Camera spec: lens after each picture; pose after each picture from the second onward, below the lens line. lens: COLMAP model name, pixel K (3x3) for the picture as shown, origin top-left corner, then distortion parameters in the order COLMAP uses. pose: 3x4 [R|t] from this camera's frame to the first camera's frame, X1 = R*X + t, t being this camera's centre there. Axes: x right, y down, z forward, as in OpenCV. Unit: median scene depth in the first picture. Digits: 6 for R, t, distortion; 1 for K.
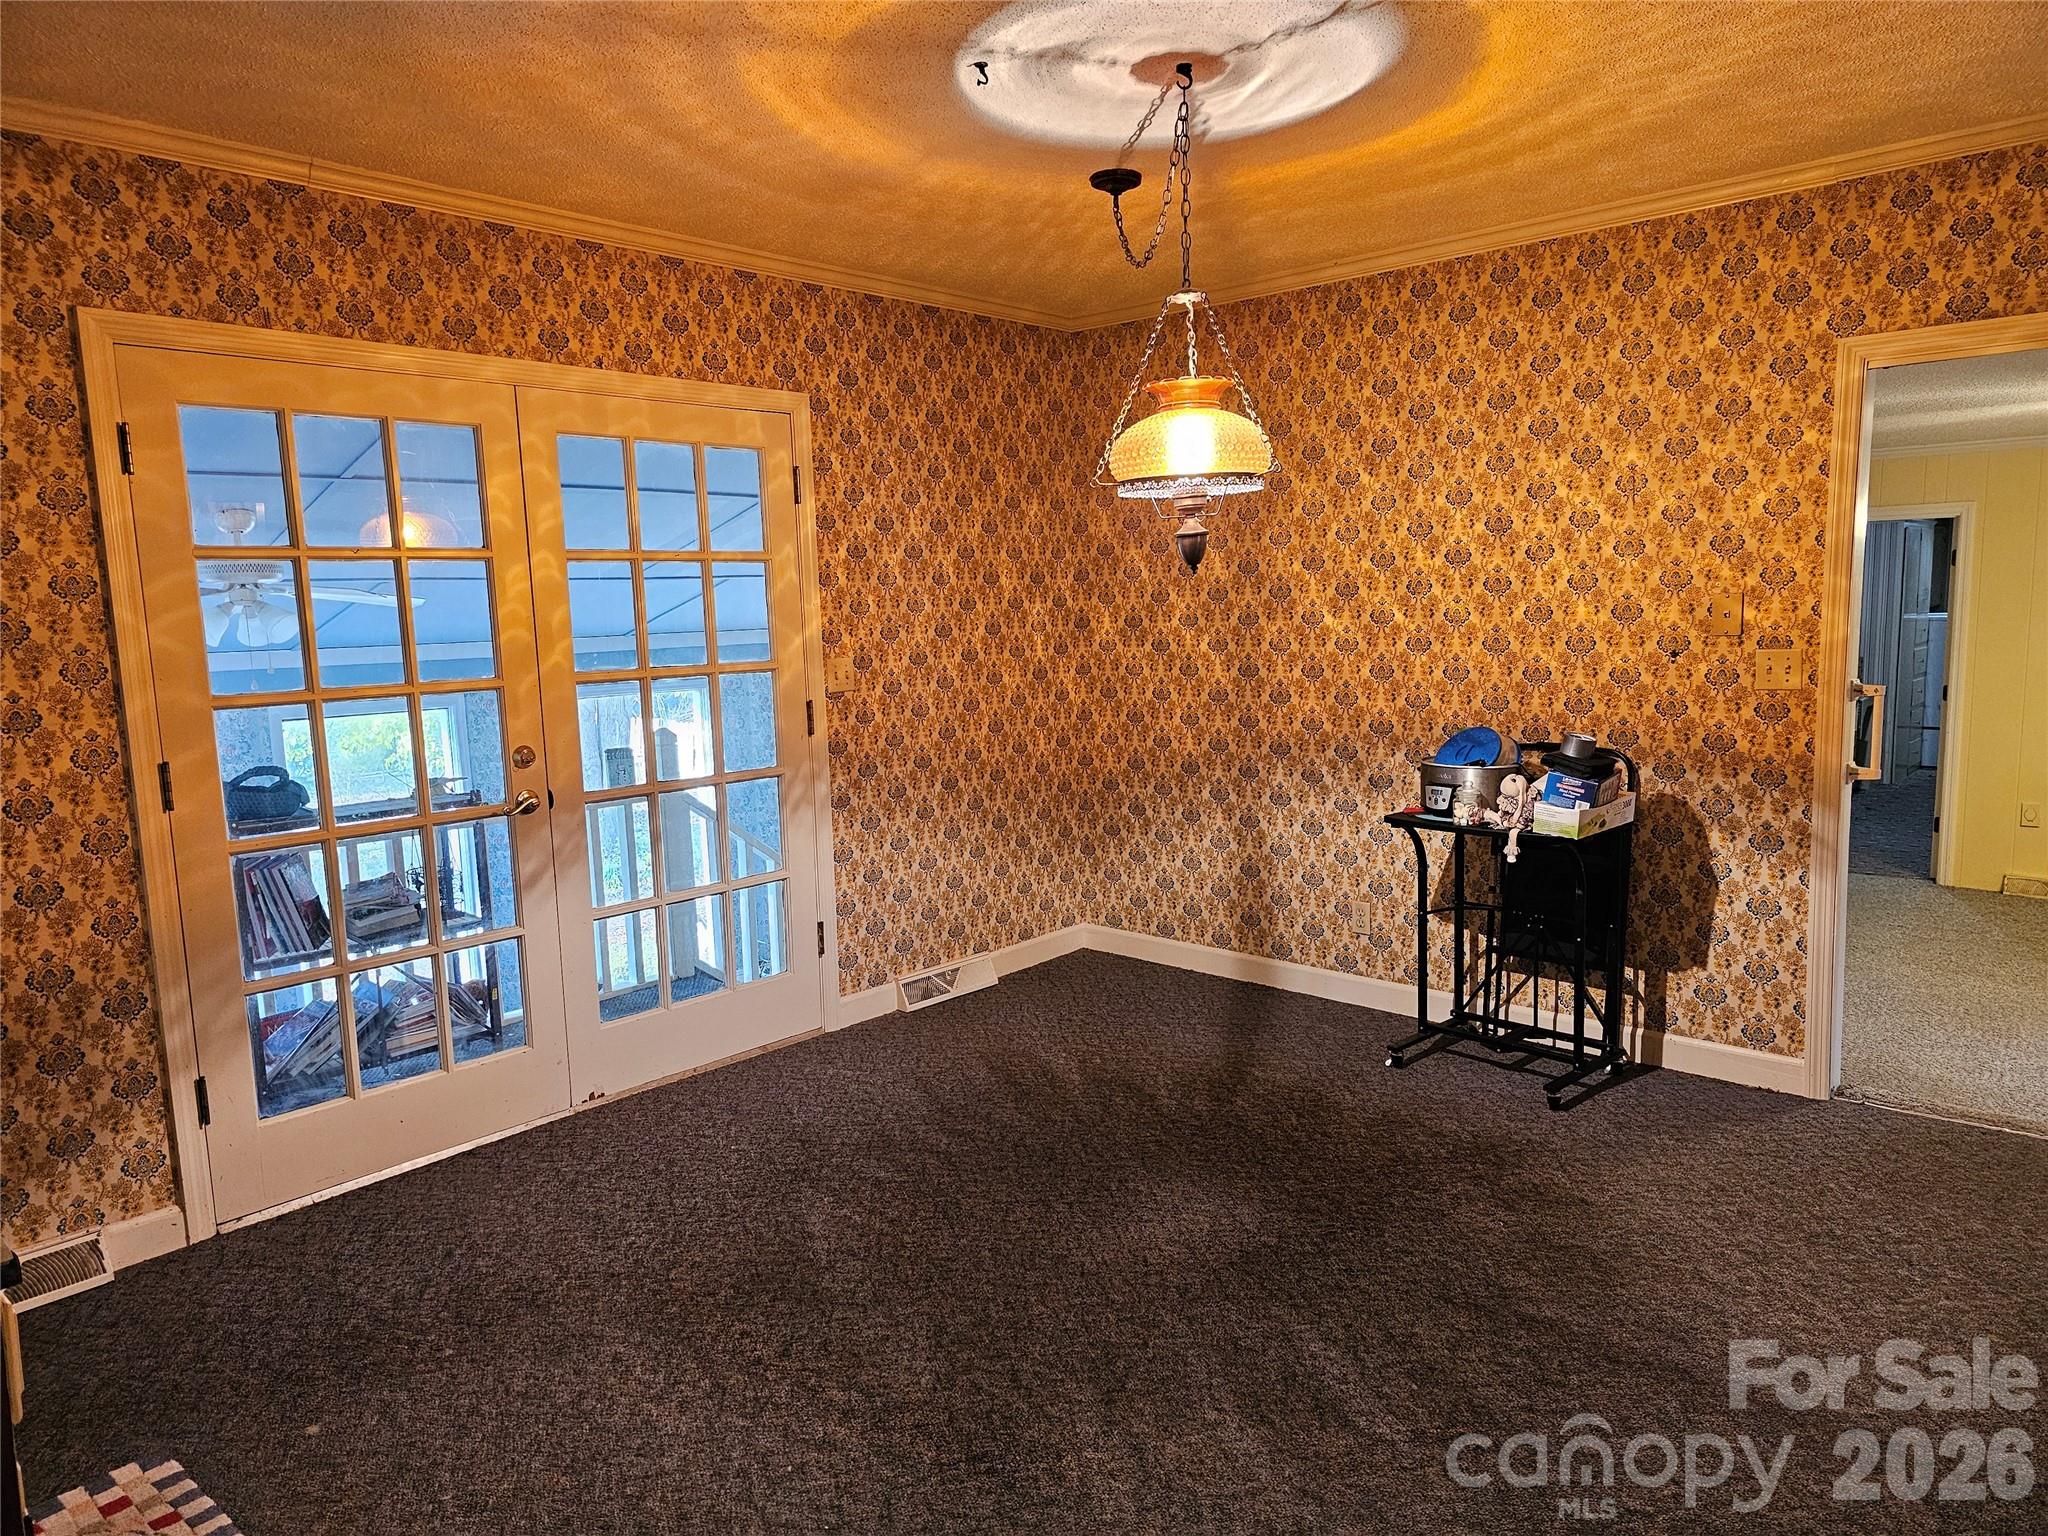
lens RADIAL K [[1376.4, 0, 1022.7], [0, 1376.4, 783.1], [0, 0, 1]] dist [0.052732, -0.019820]
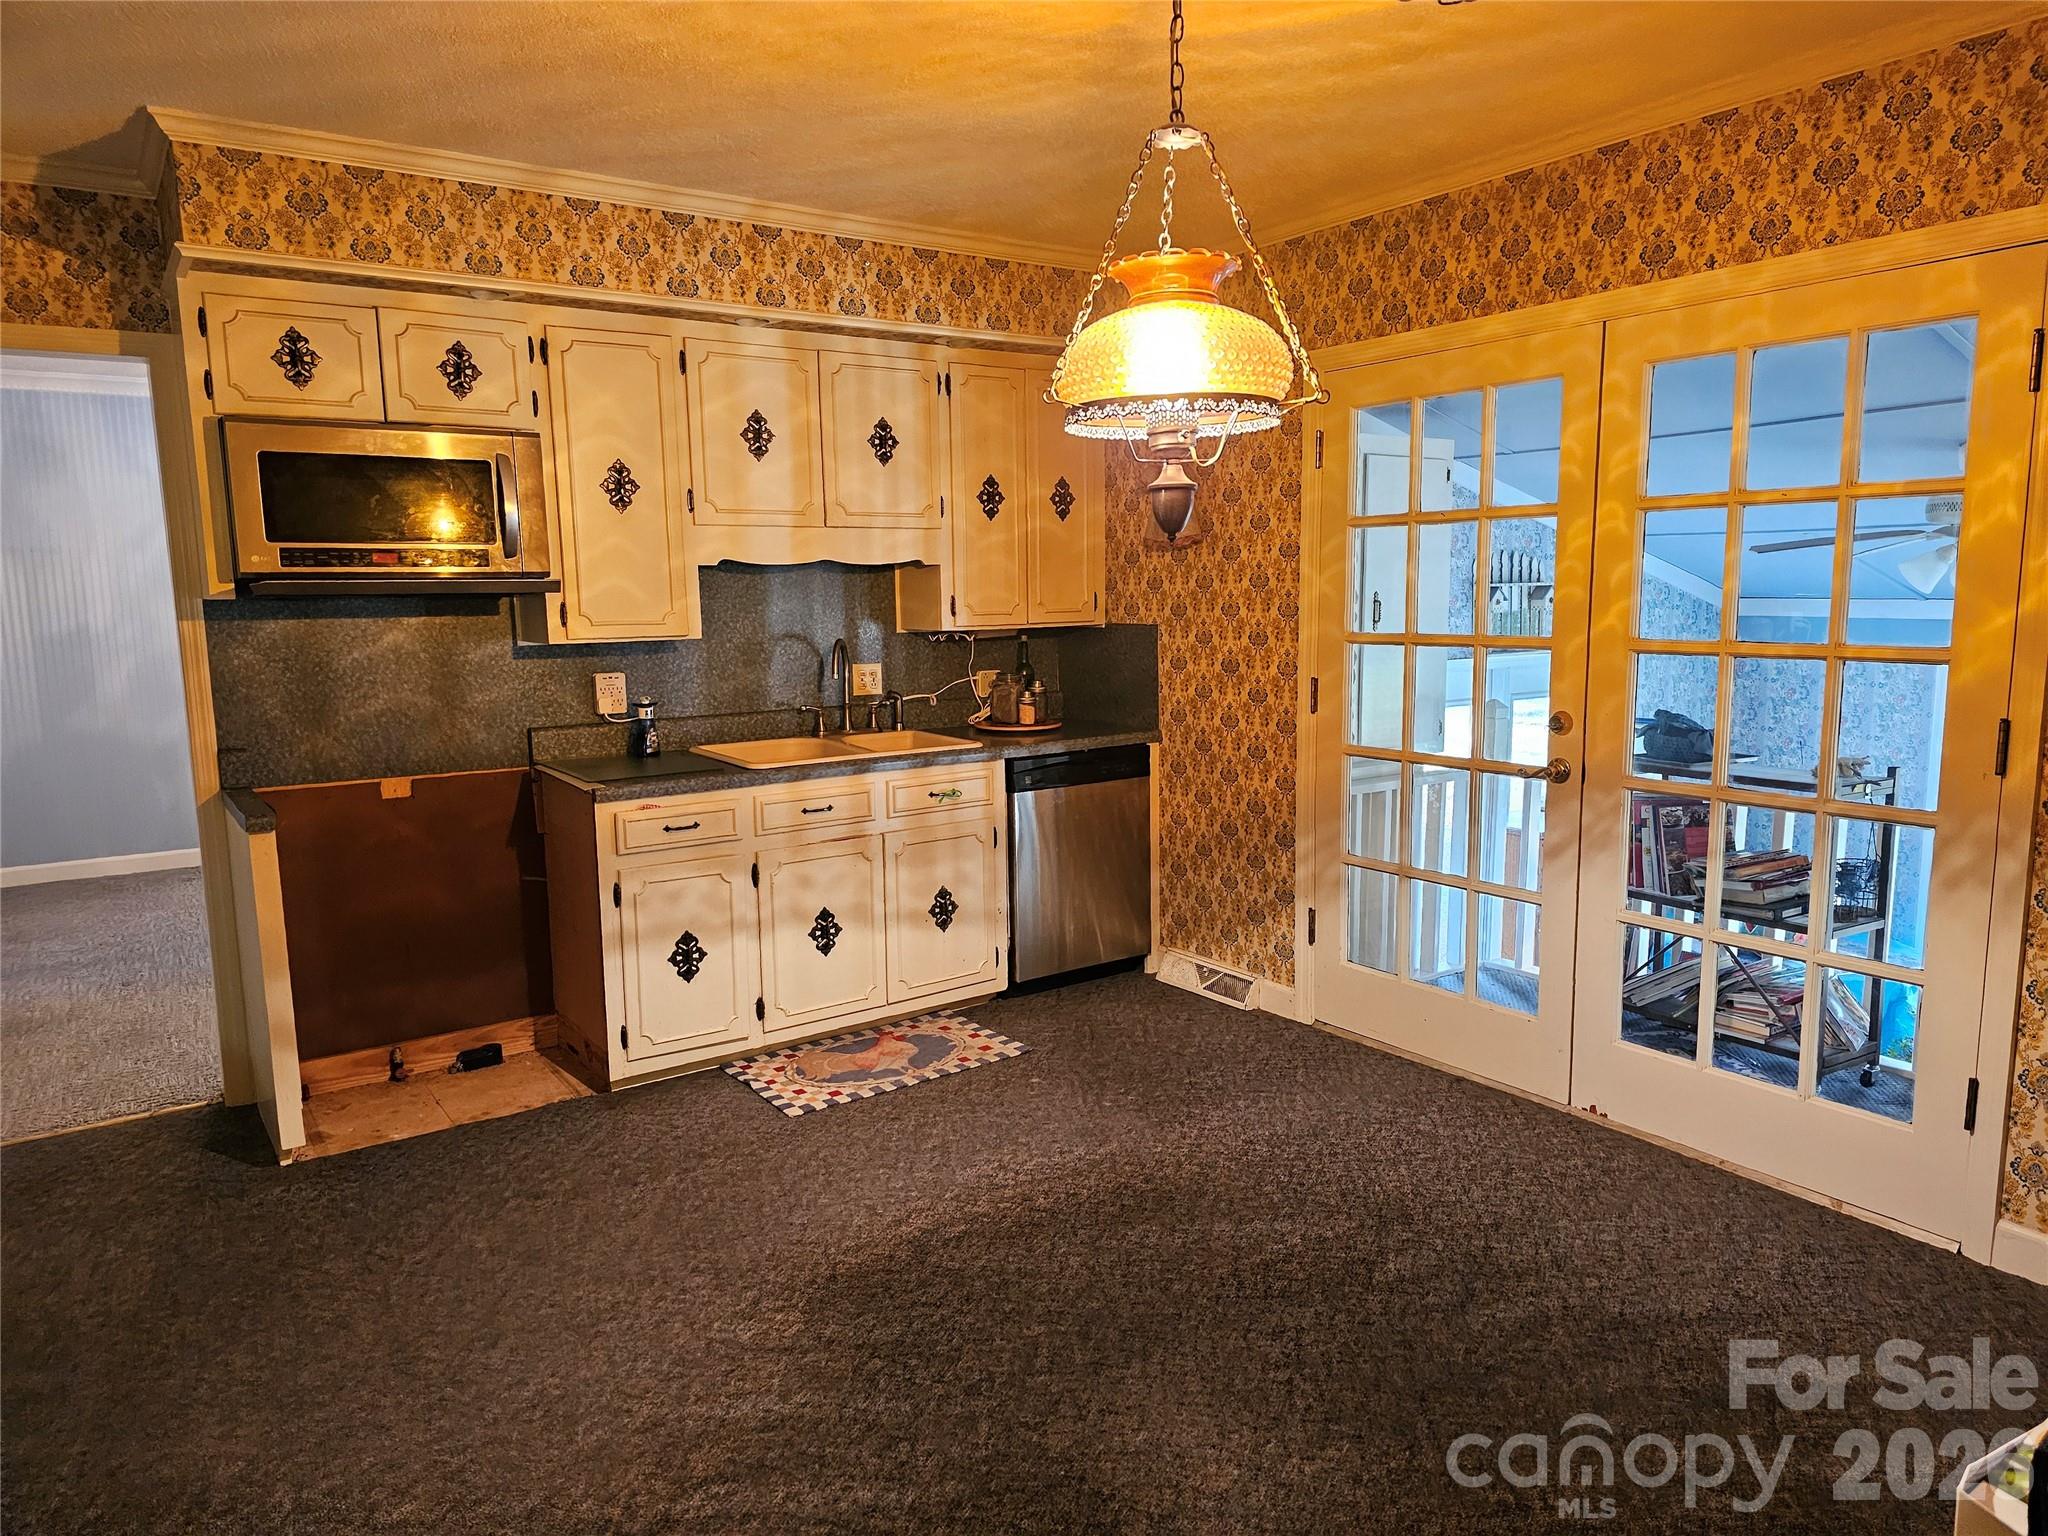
lens RADIAL K [[1376.4, 0, 1018.2], [0, 1376.4, 769.1], [0, 0, 1]] dist [0.052732, -0.019820]
pose [[-0.236880, 0.163579, -0.957669, 0.644478], [-0.111679, 0.974605, 0.194096, -0.130136], [0.965099, 0.152929, -0.212596, 0.848706]]
